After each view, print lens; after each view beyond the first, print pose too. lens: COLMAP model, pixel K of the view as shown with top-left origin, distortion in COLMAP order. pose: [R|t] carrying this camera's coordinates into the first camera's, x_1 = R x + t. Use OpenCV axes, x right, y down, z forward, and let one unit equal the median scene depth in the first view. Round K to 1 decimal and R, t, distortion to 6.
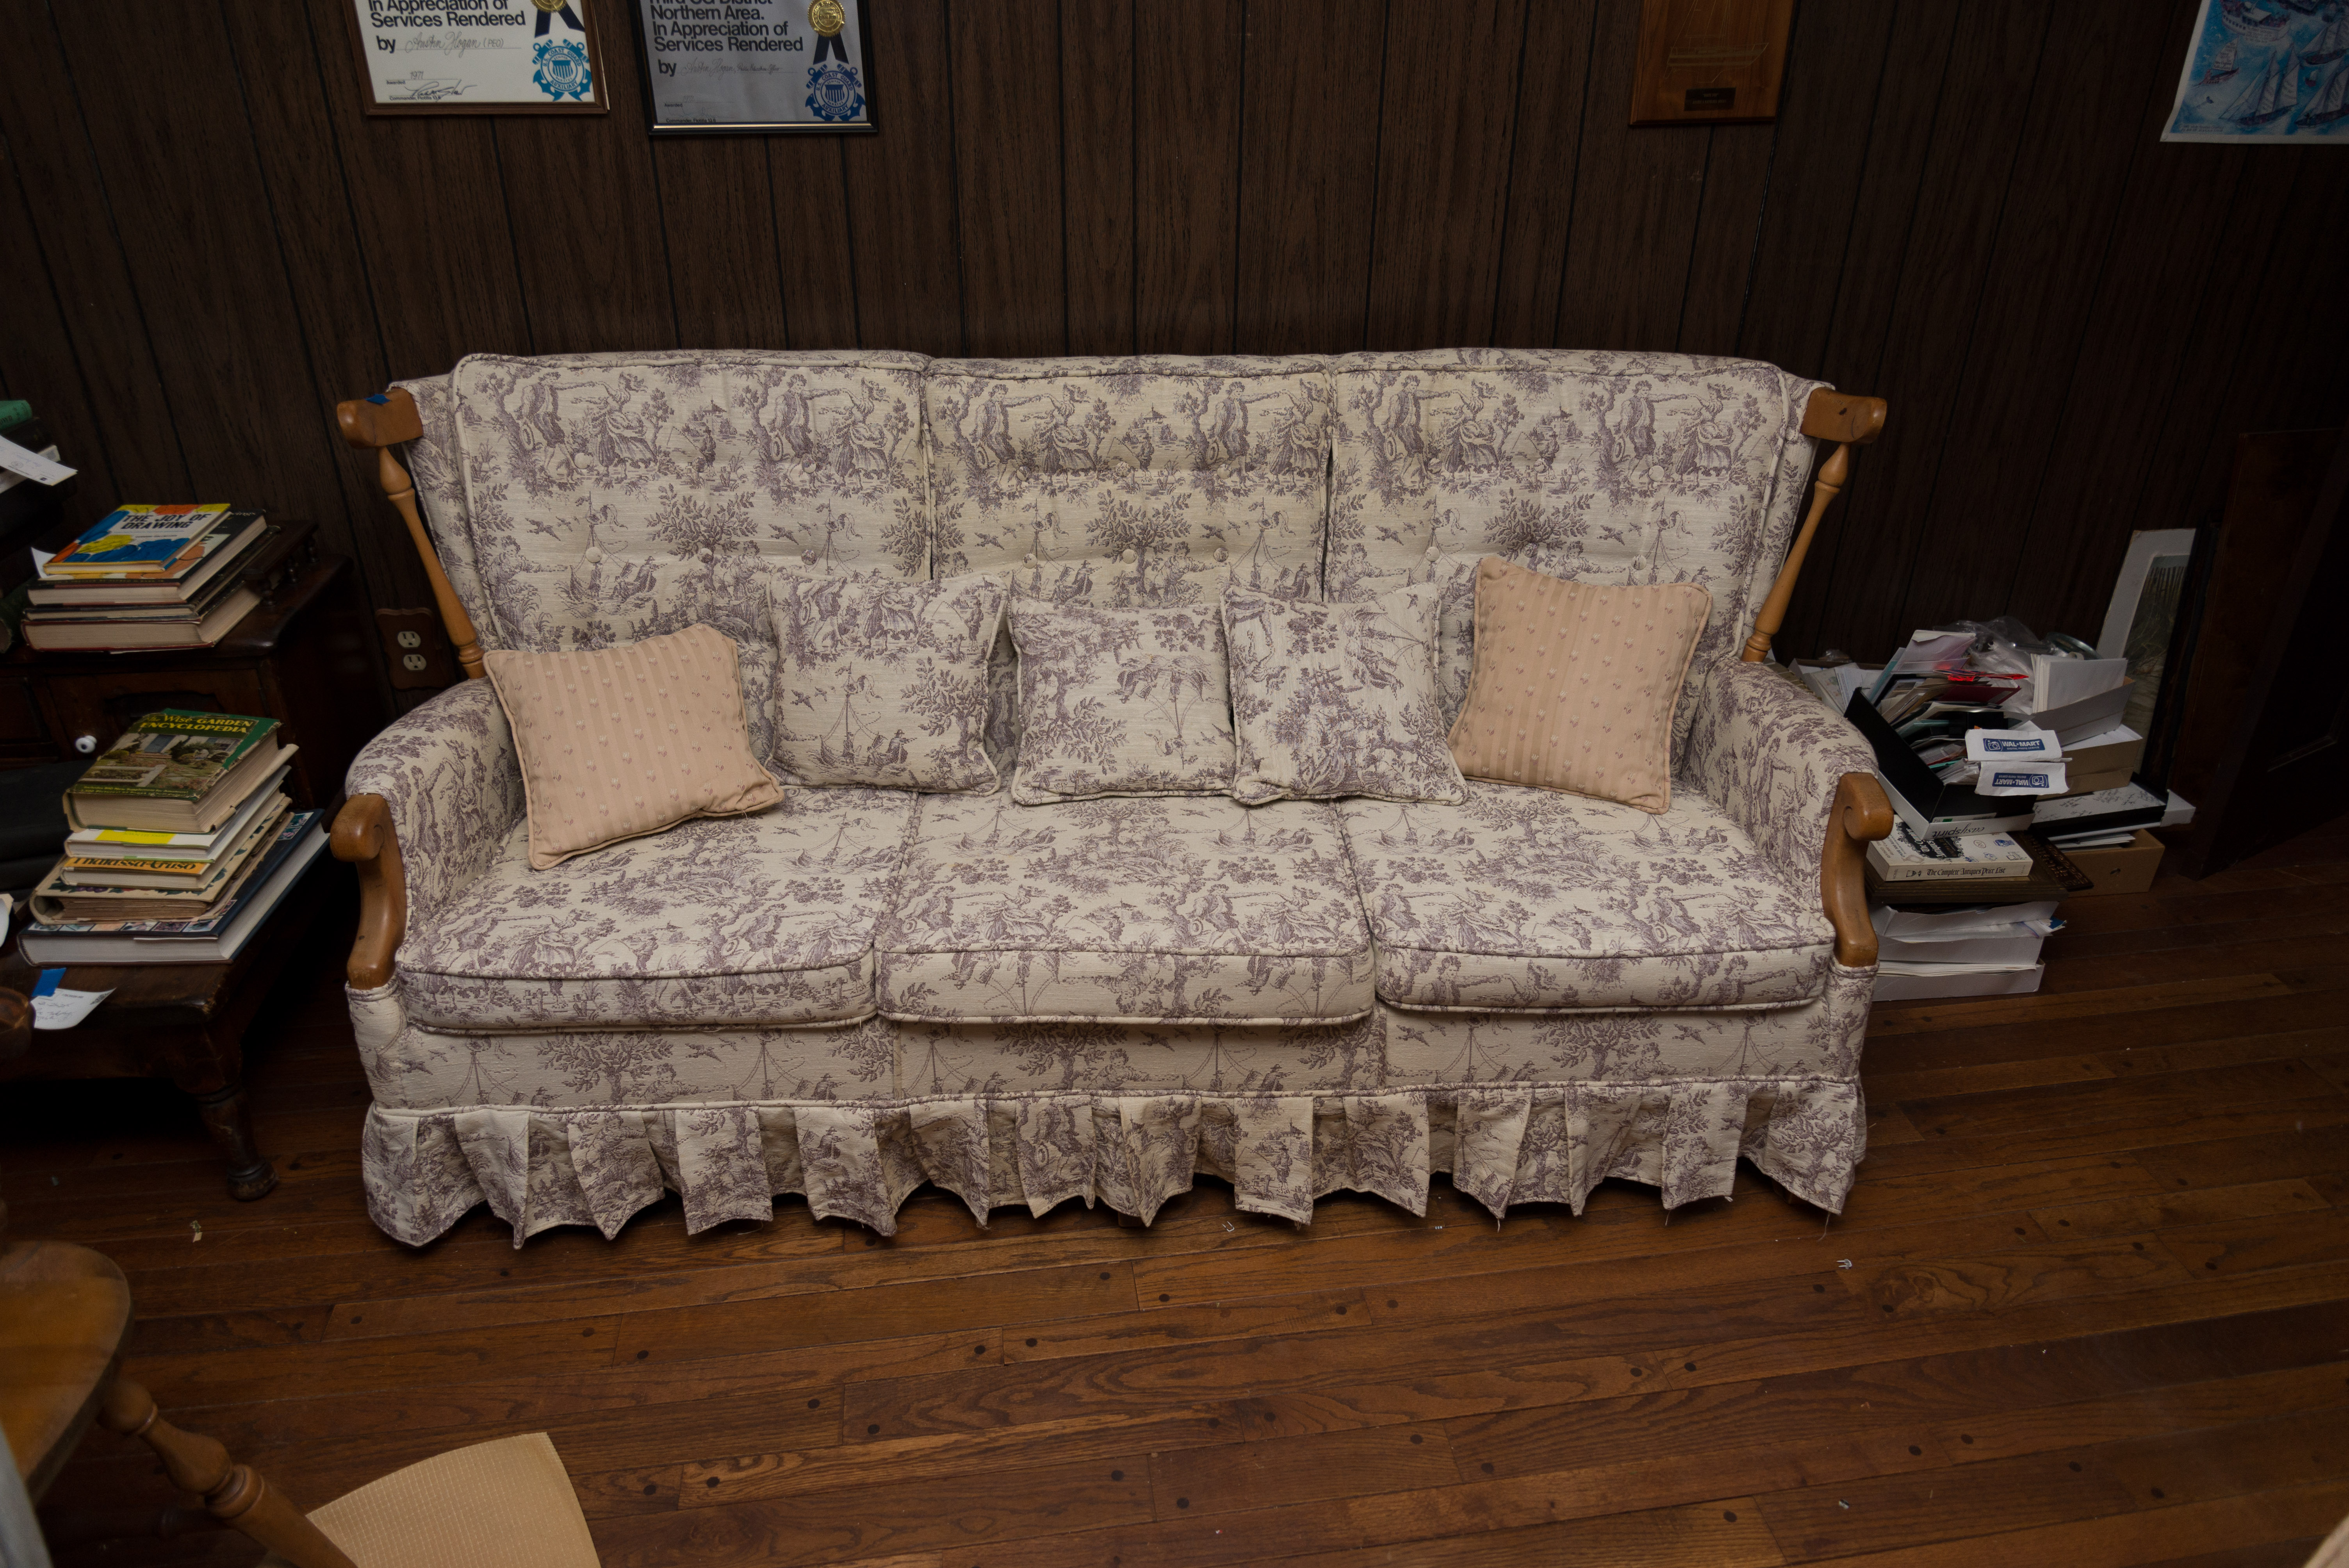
lens RADIAL K [[1577.6, 0, 1184.1], [0, 1577.6, 808.2], [0, 0, 1]] dist [0.006486, -0.030302]
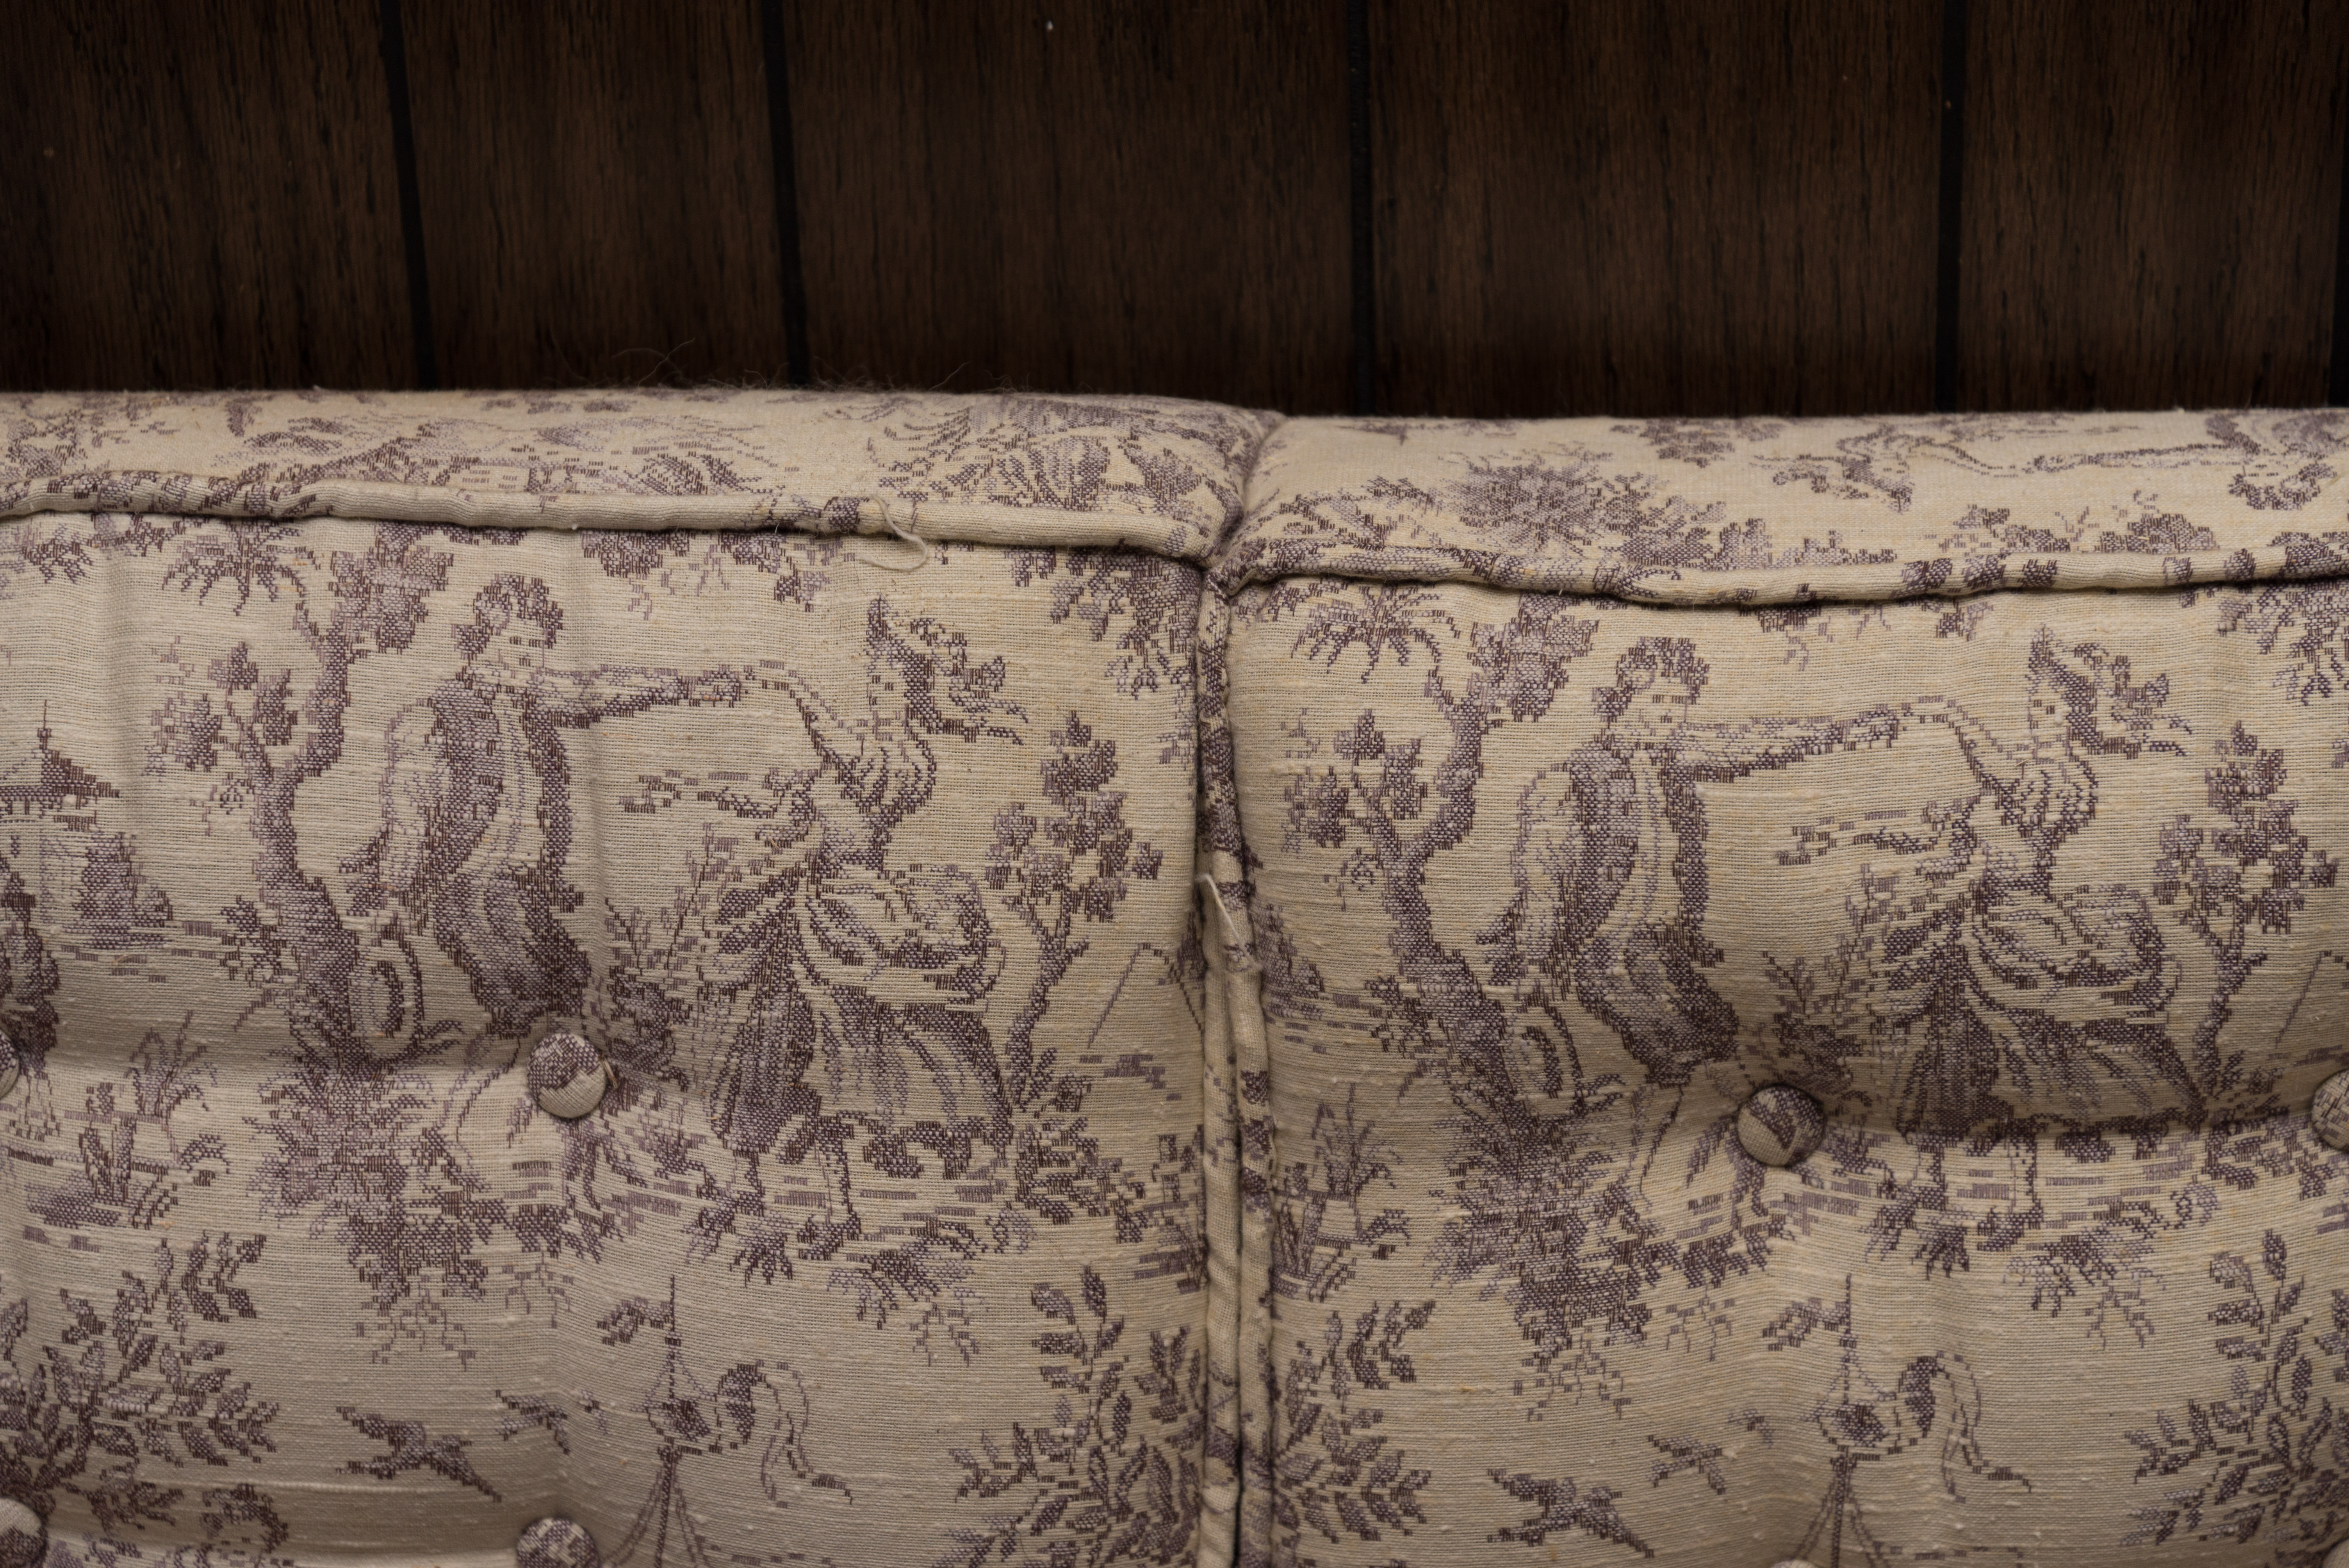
lens RADIAL K [[5352.4, 0, 1261.9], [0, 5352.4, 788.6], [0, 0, 1]] dist [-0.138087, -0.099588]
pose [[0.990494, 0.019792, -0.136126, -0.082977], [-0.025528, 0.998853, -0.040520, -0.236051], [0.135168, 0.043610, 0.989863, 0.434156]]
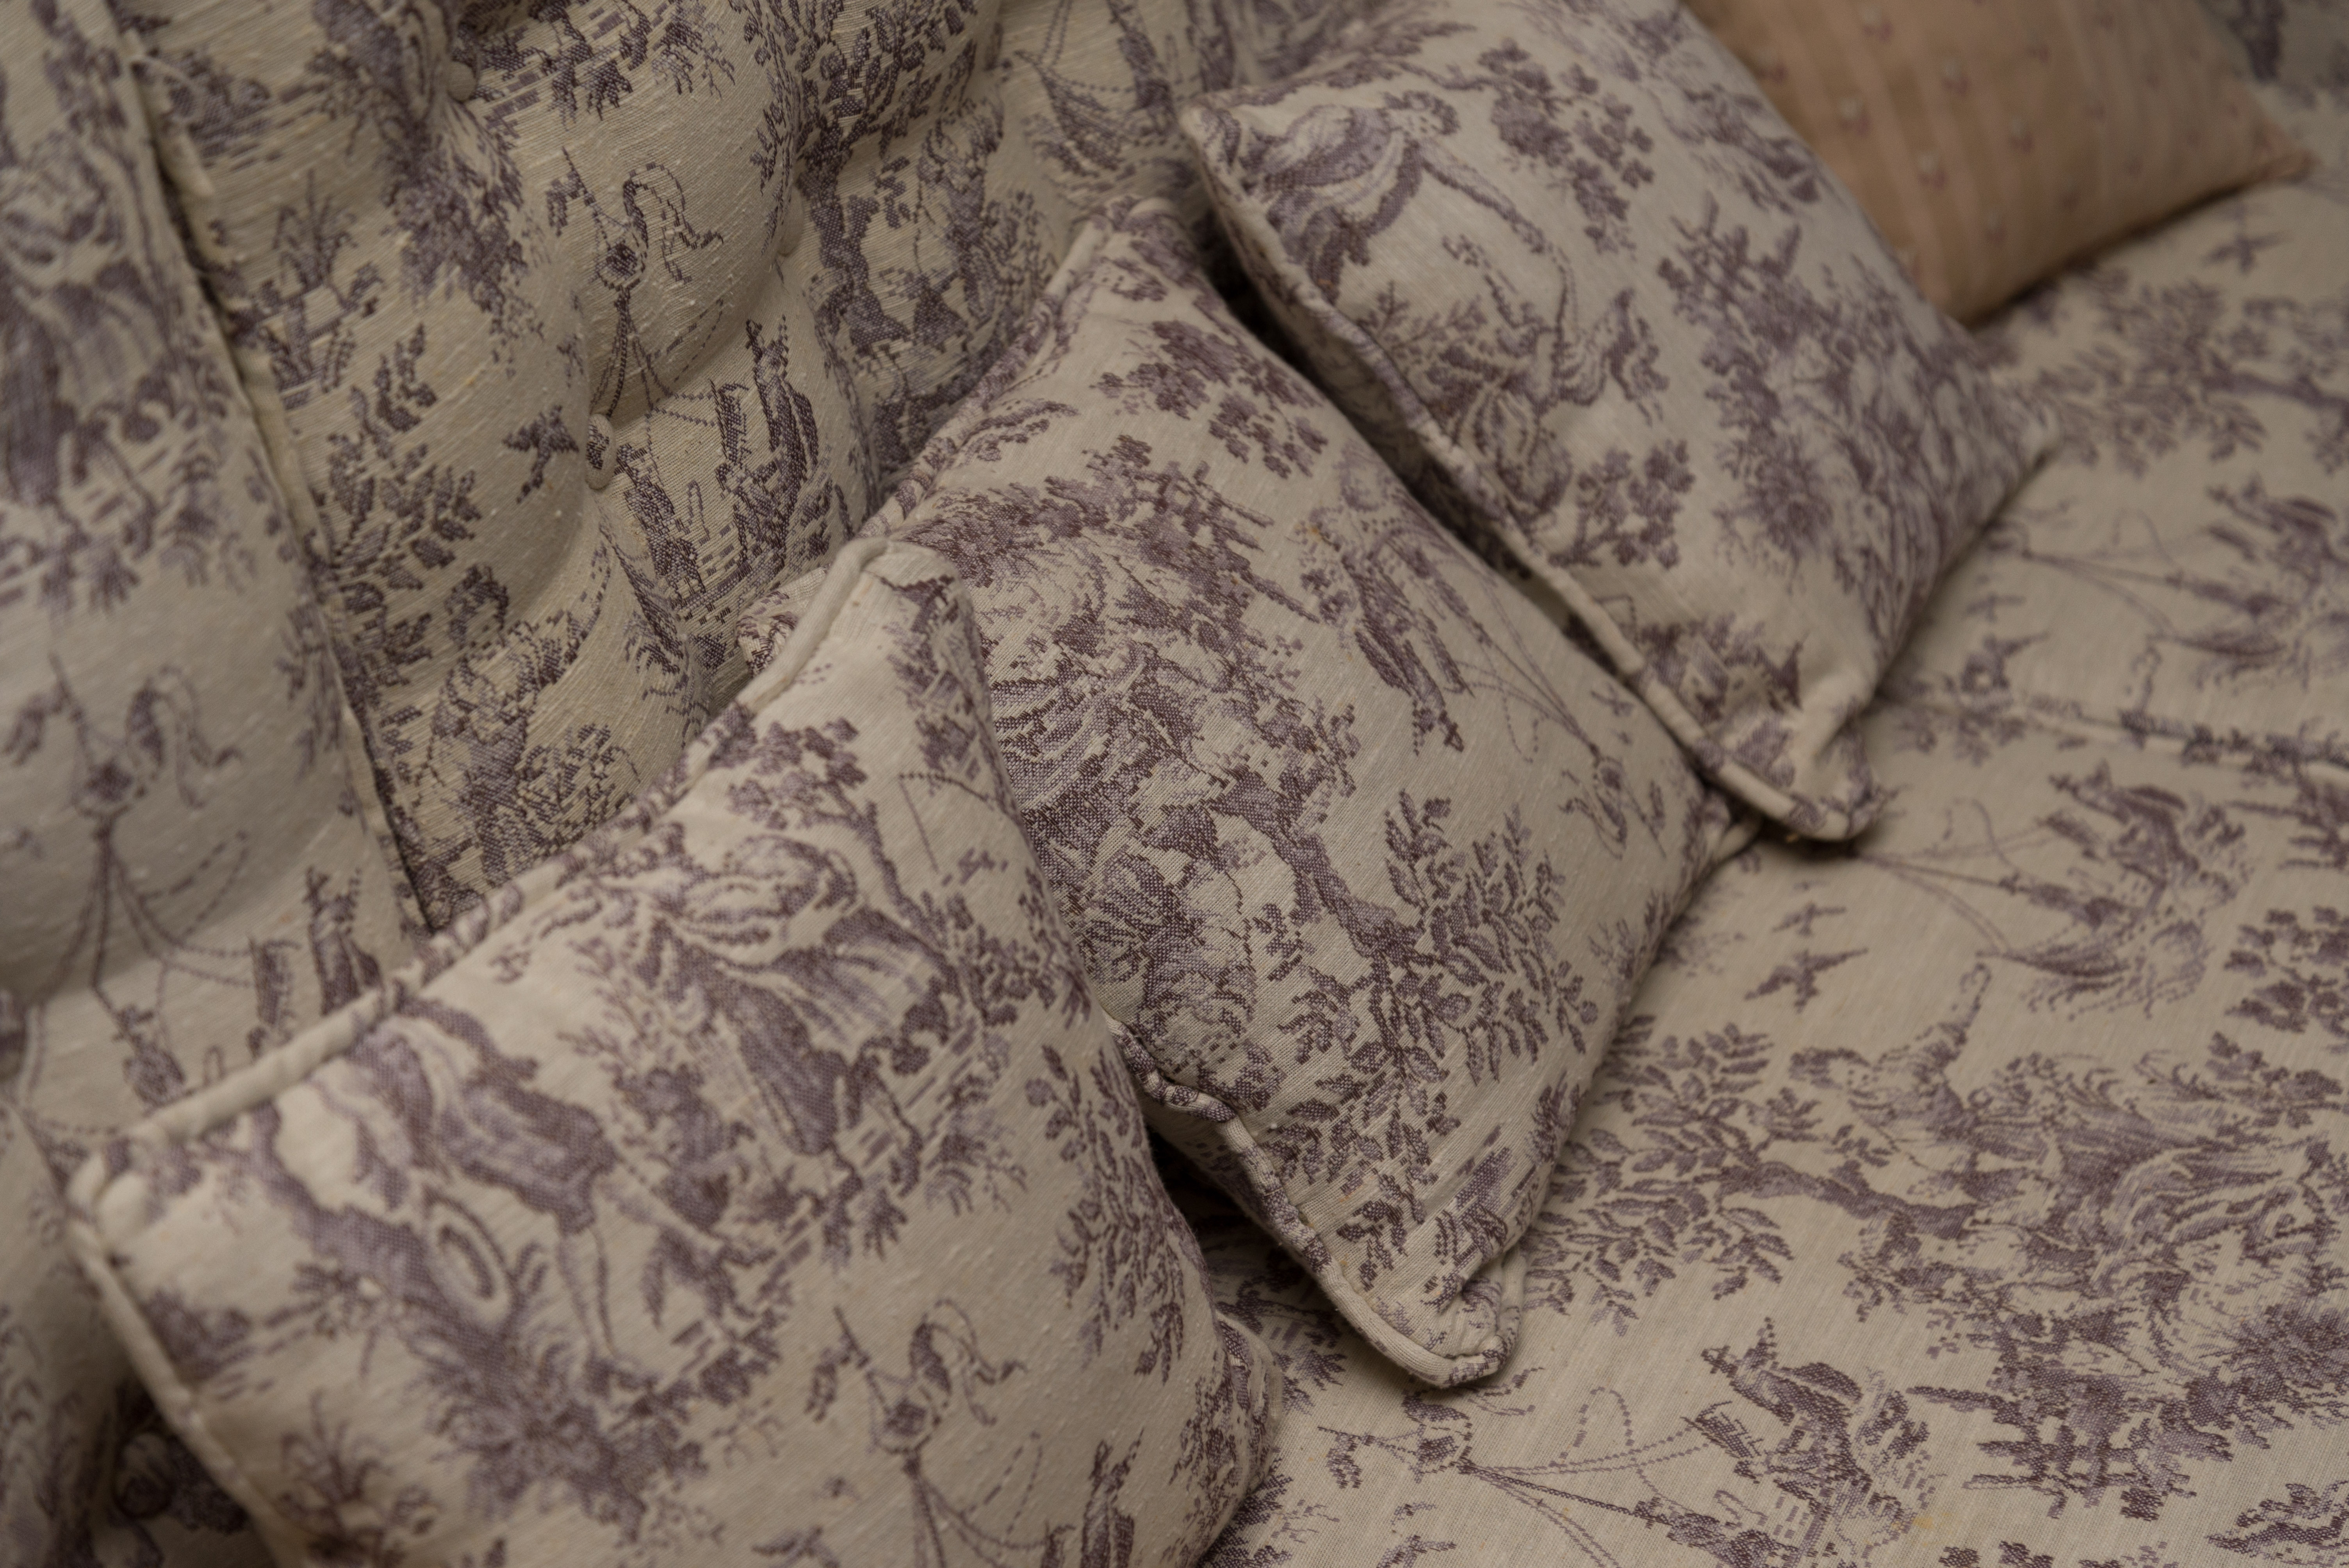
lens RADIAL K [[5200.3, 0, 1358.3], [0, 5200.3, 784.2], [0, 0, 1]] dist [-0.087345, 0.030438]
pose [[0.415450, -0.515729, 0.749283, -0.607163], [0.426293, 0.838065, 0.340474, -0.323741], [-0.803539, 0.177964, 0.568026, 0.598923]]
